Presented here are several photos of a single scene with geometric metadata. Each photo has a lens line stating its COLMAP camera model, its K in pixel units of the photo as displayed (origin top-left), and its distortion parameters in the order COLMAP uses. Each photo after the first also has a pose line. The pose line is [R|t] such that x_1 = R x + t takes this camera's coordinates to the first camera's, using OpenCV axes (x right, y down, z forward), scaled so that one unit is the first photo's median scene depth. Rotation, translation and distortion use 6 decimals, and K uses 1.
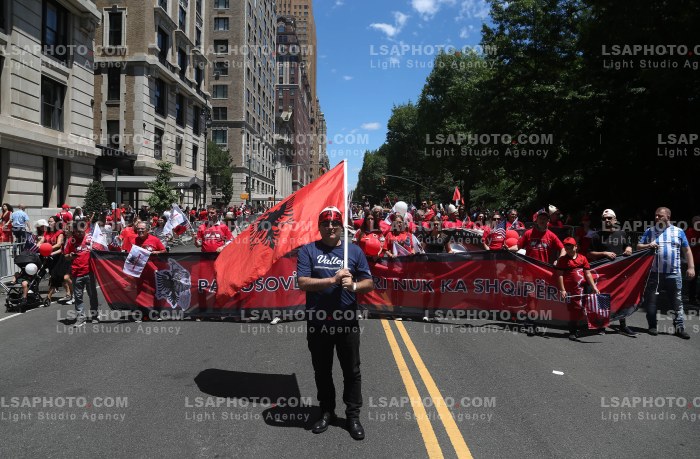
lens RADIAL K [[539.1, 0, 350.0], [0, 539.1, 229.5], [0, 0, 1]] dist [-0.004336, -0.000501]
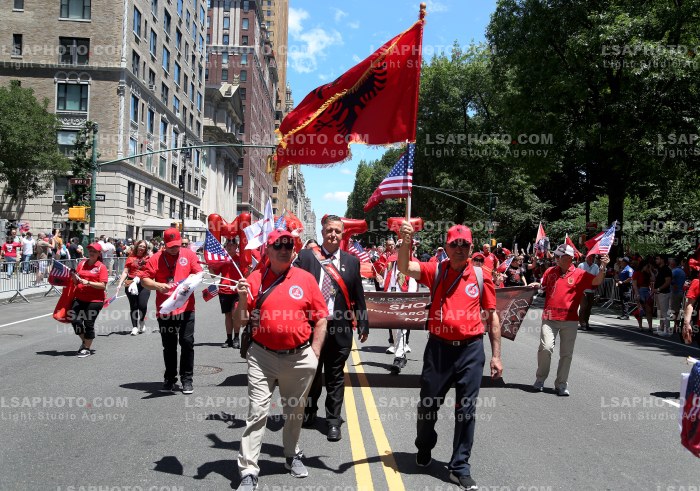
lens RADIAL K [[705.1, 0, 350.0], [0, 705.1, 245.5], [0, 0, 1]] dist [0.046861, 0.012156]
pose [[0.999284, 0.028624, 0.024735, -0.000404], [-0.027387, 0.998424, -0.048995, -0.011373], [-0.026098, 0.048282, 0.998493, 0.329295]]
